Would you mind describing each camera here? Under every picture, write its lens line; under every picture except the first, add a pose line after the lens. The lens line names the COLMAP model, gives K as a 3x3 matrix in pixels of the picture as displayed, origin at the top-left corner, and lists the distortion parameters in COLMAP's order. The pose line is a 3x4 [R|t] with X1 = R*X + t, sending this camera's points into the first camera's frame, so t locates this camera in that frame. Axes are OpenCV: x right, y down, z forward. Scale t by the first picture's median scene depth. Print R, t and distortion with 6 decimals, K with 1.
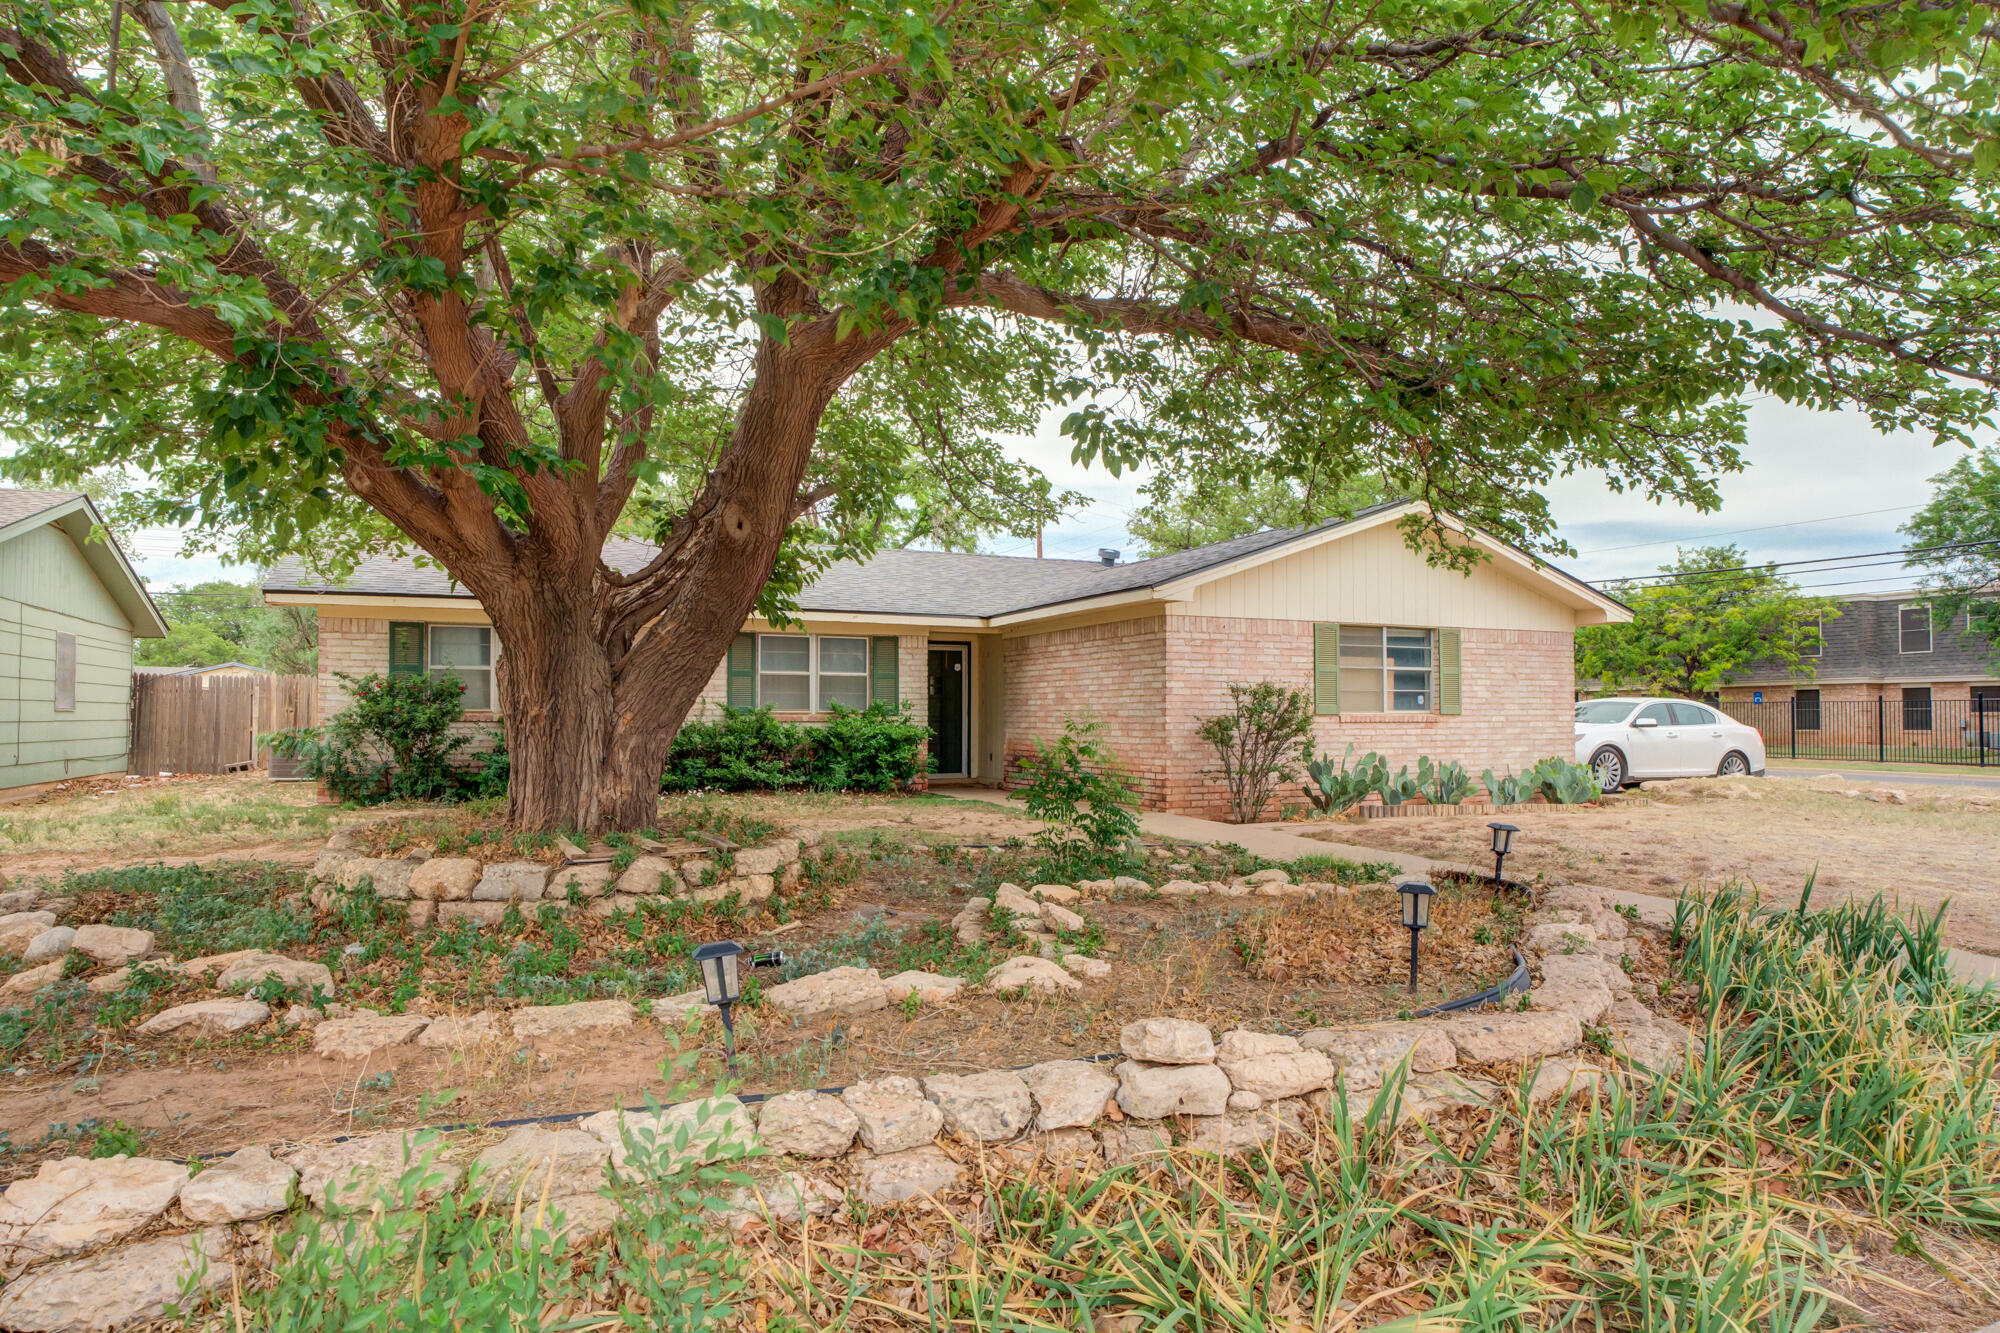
lens RADIAL K [[1148.1, 0, 960.5], [0, 1148.1, 694.6], [0, 0, 1]] dist [-0.043736, 0.000160]
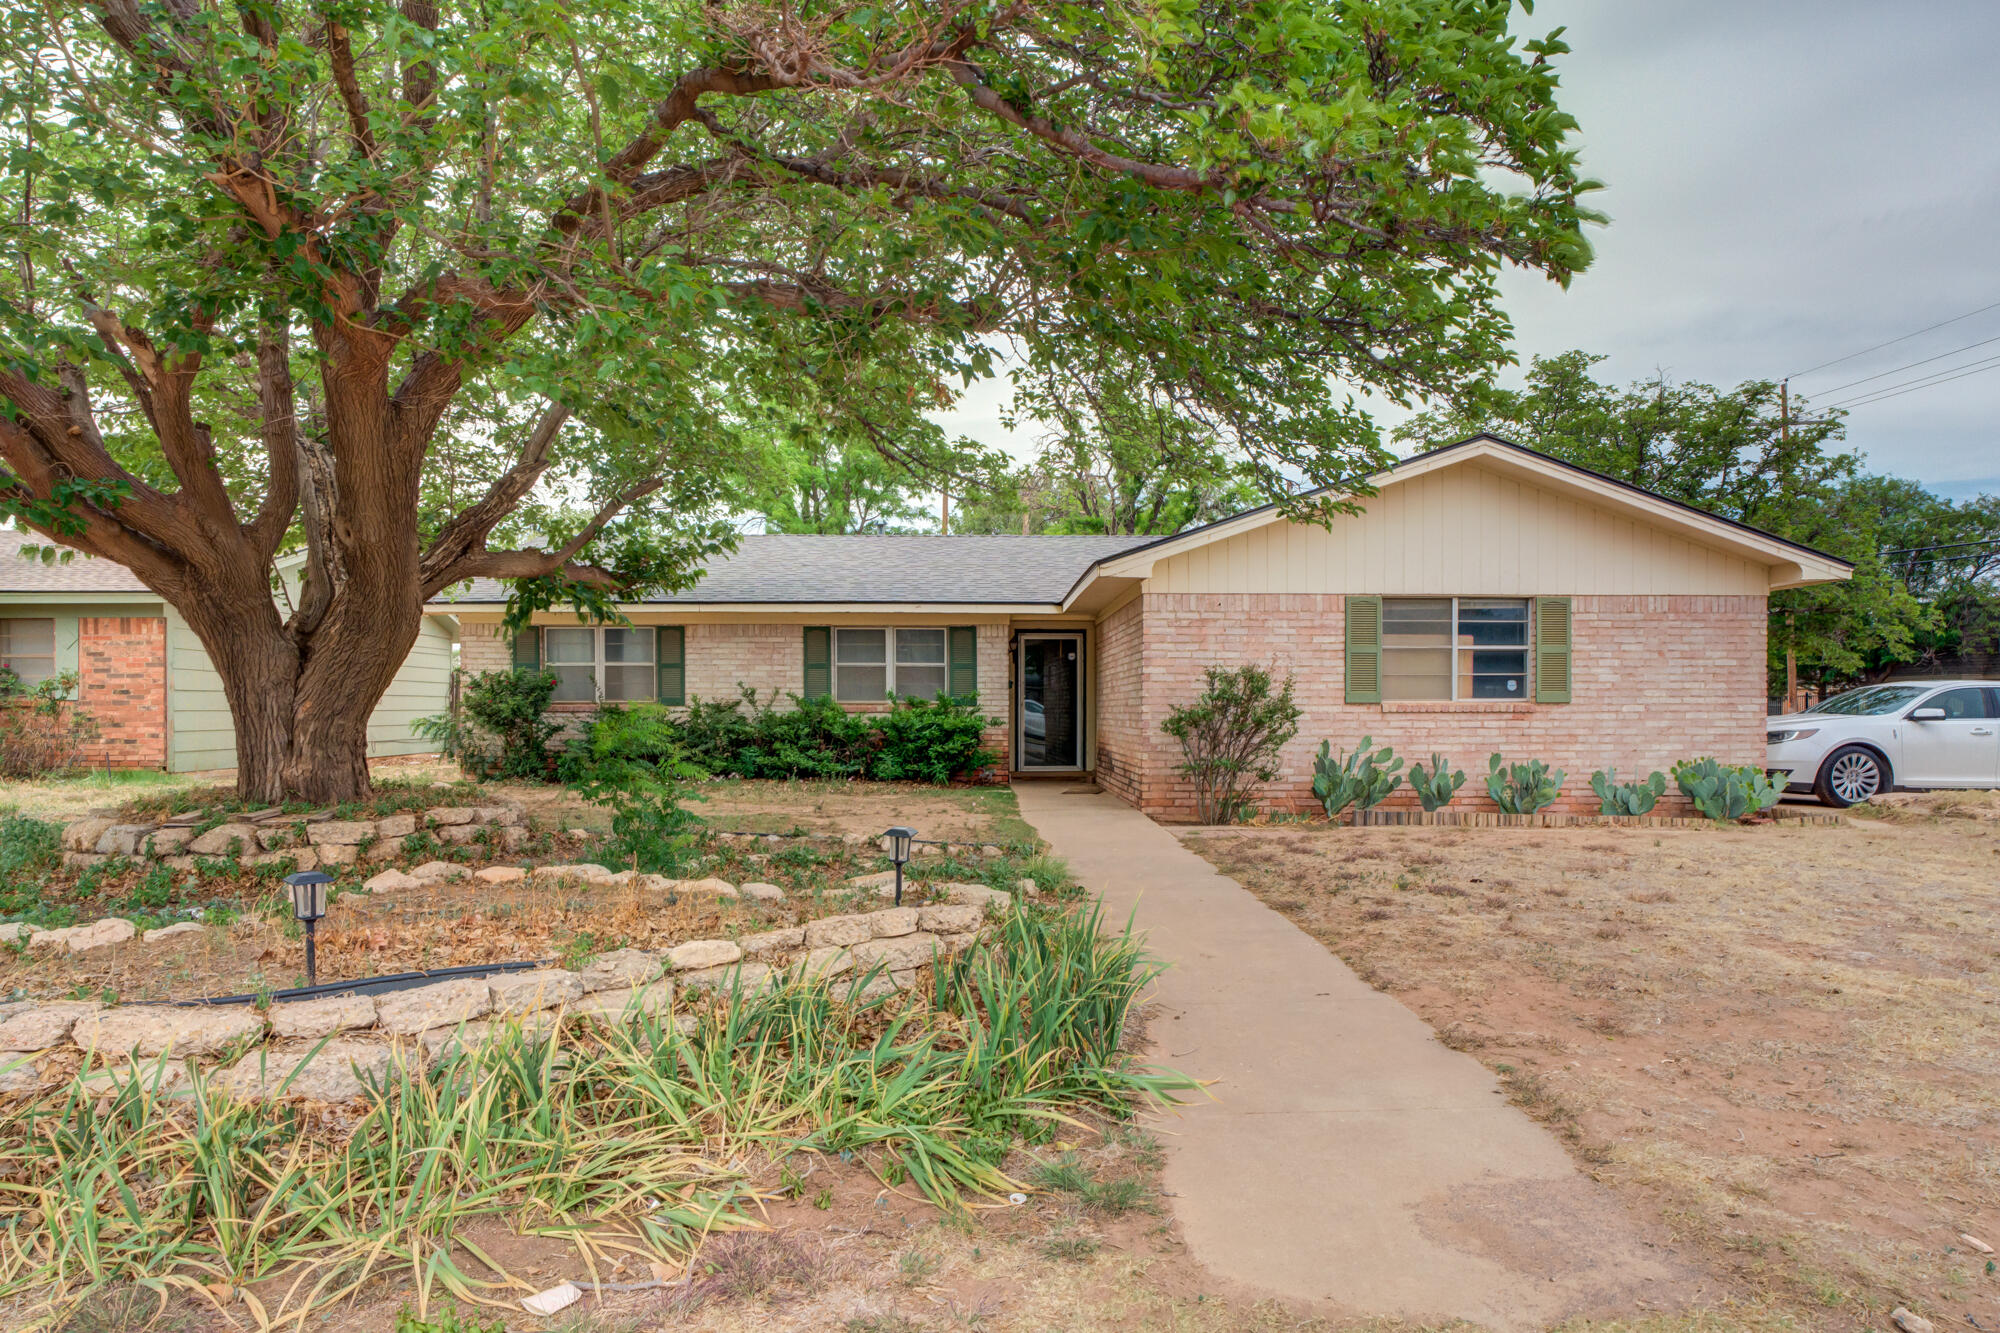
lens RADIAL K [[1148.1, 0, 960.5], [0, 1148.1, 694.6], [0, 0, 1]] dist [-0.043736, 0.000160]
pose [[0.921916, -0.005956, -0.387344, 0.354954], [0.008076, 0.999960, 0.003844, 0.004827], [0.387306, -0.006672, 0.921927, 0.096271]]
